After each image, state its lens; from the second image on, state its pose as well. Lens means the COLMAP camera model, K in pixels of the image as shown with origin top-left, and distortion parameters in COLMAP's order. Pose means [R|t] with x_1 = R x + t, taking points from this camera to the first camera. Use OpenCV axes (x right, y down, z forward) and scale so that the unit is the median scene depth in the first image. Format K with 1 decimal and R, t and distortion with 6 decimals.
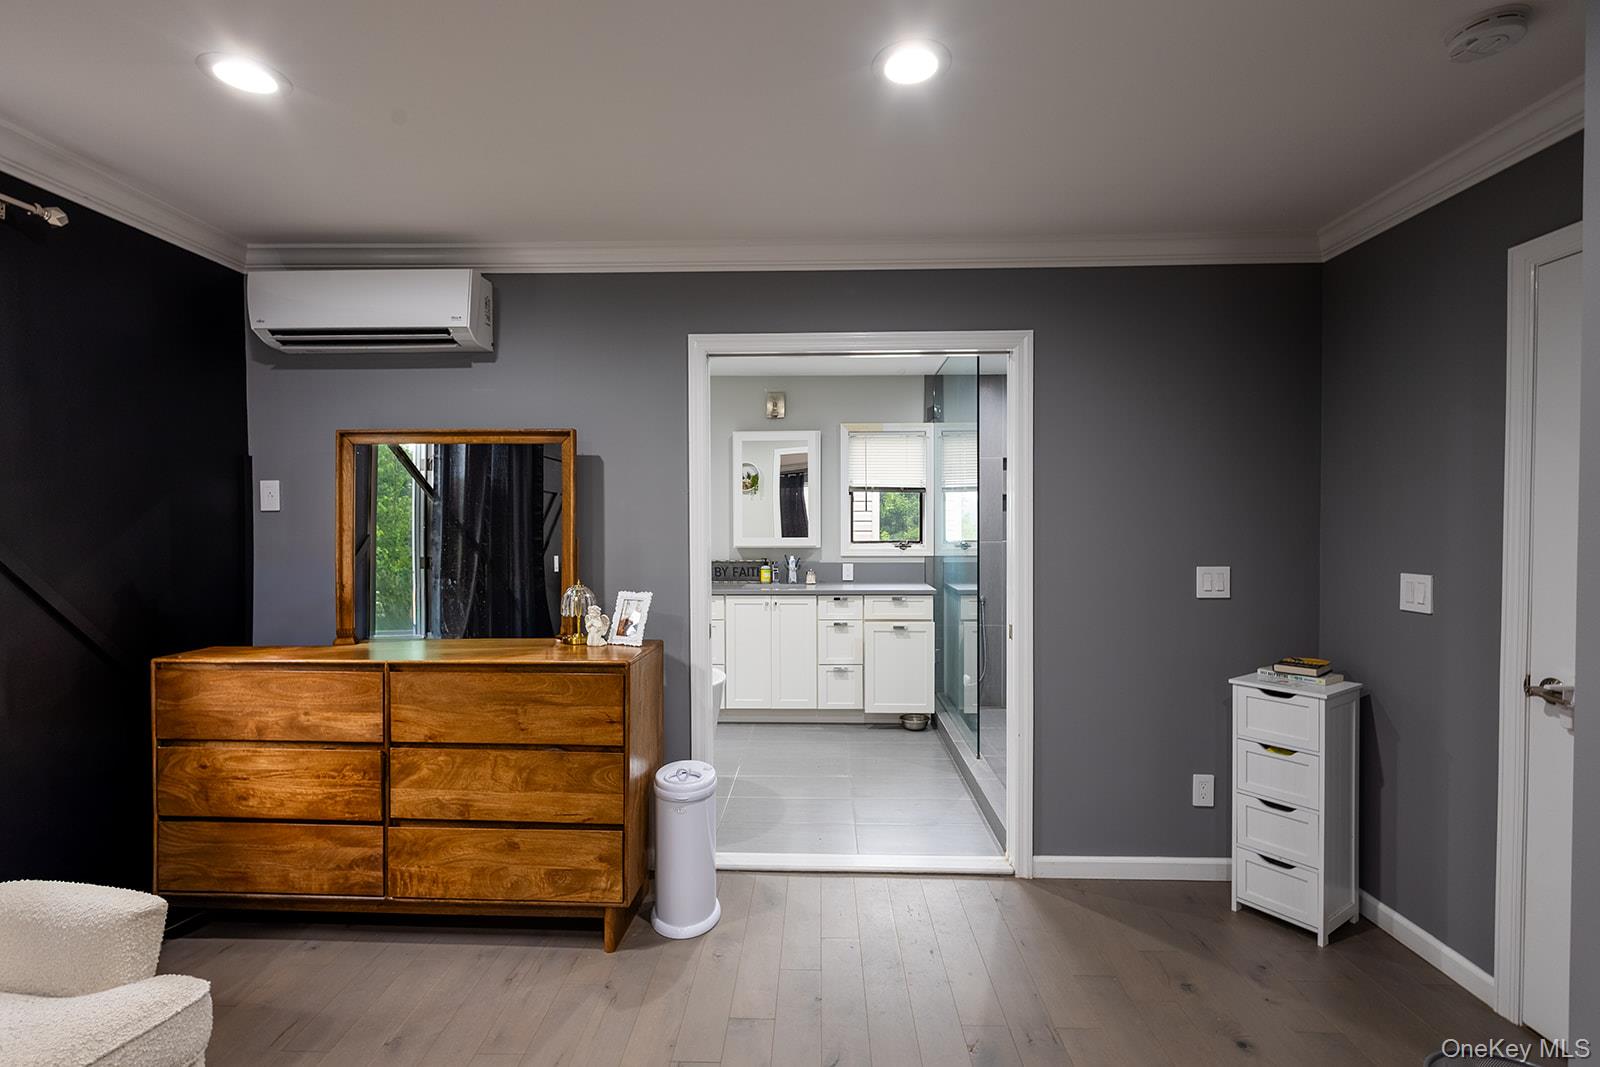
lens RADIAL K [[735.3, 0, 795.4], [0, 735.3, 527.6], [0, 0, 1]] dist [0.002813, 0.000487]
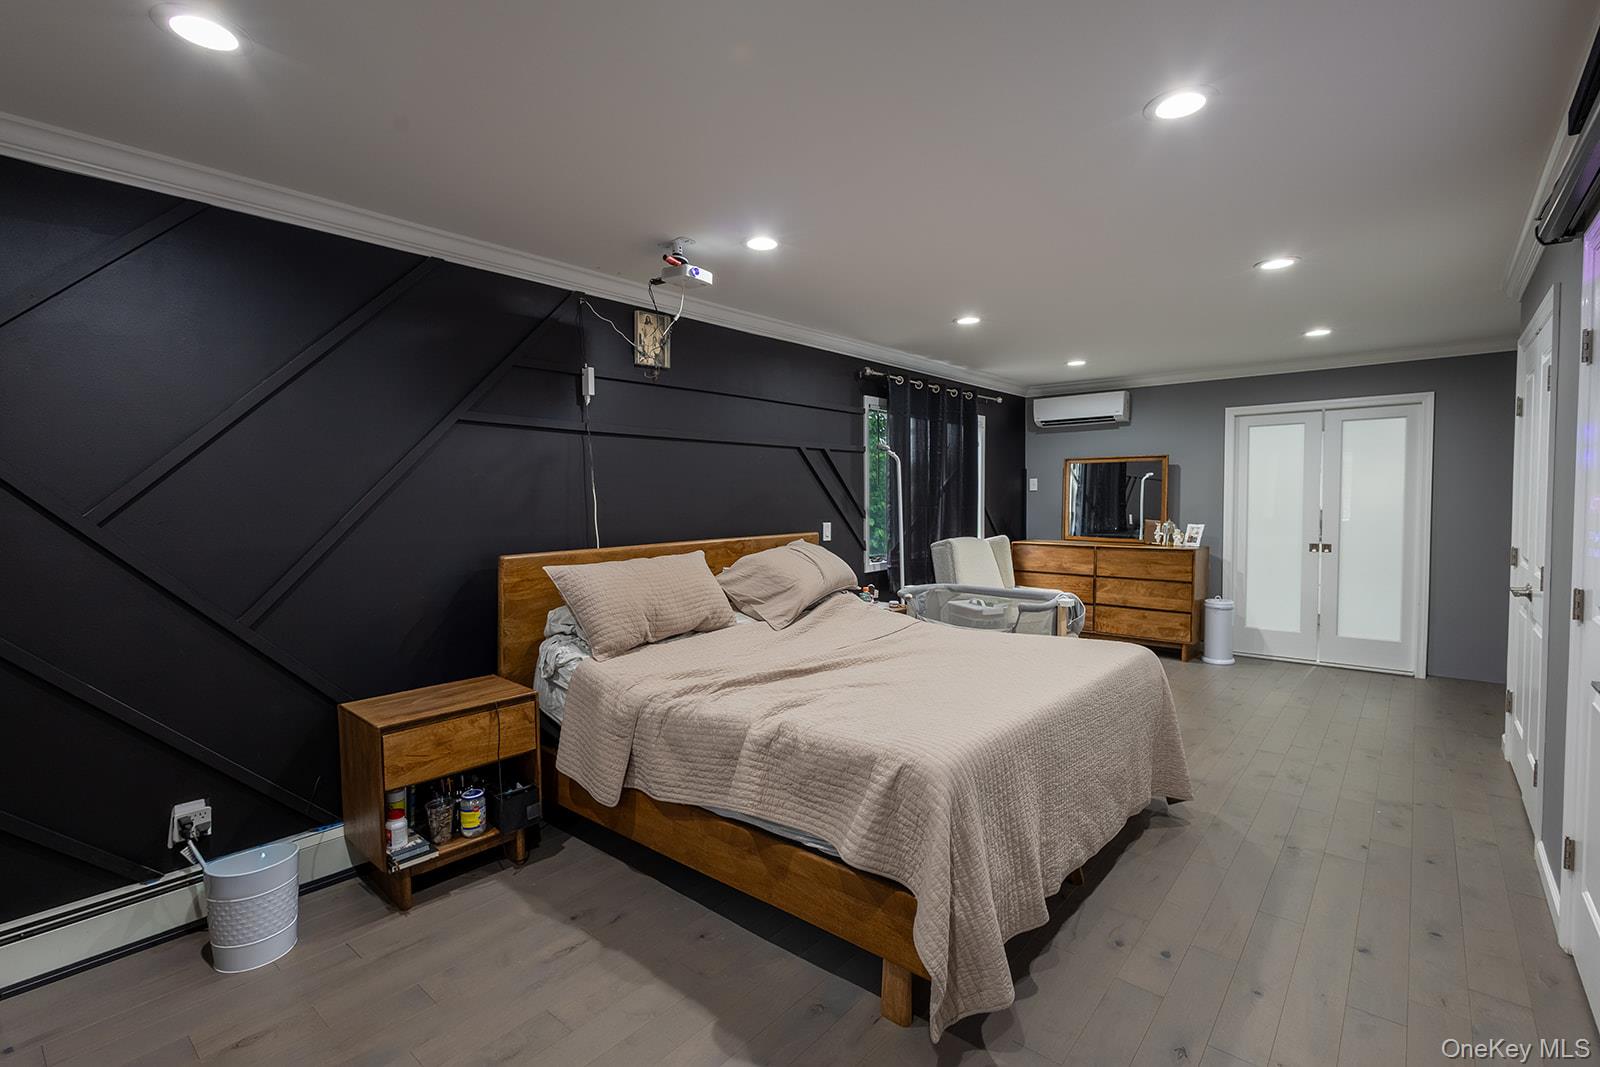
lens RADIAL K [[735.3, 0, 796.6], [0, 735.3, 530.2], [0, 0, 1]] dist [0.002813, 0.000487]
pose [[0.782496, 0.024757, -0.622164, 0.273578], [0.000160, 0.999201, 0.039962, 0.014578], [0.622656, -0.031370, 0.781867, -1.821036]]
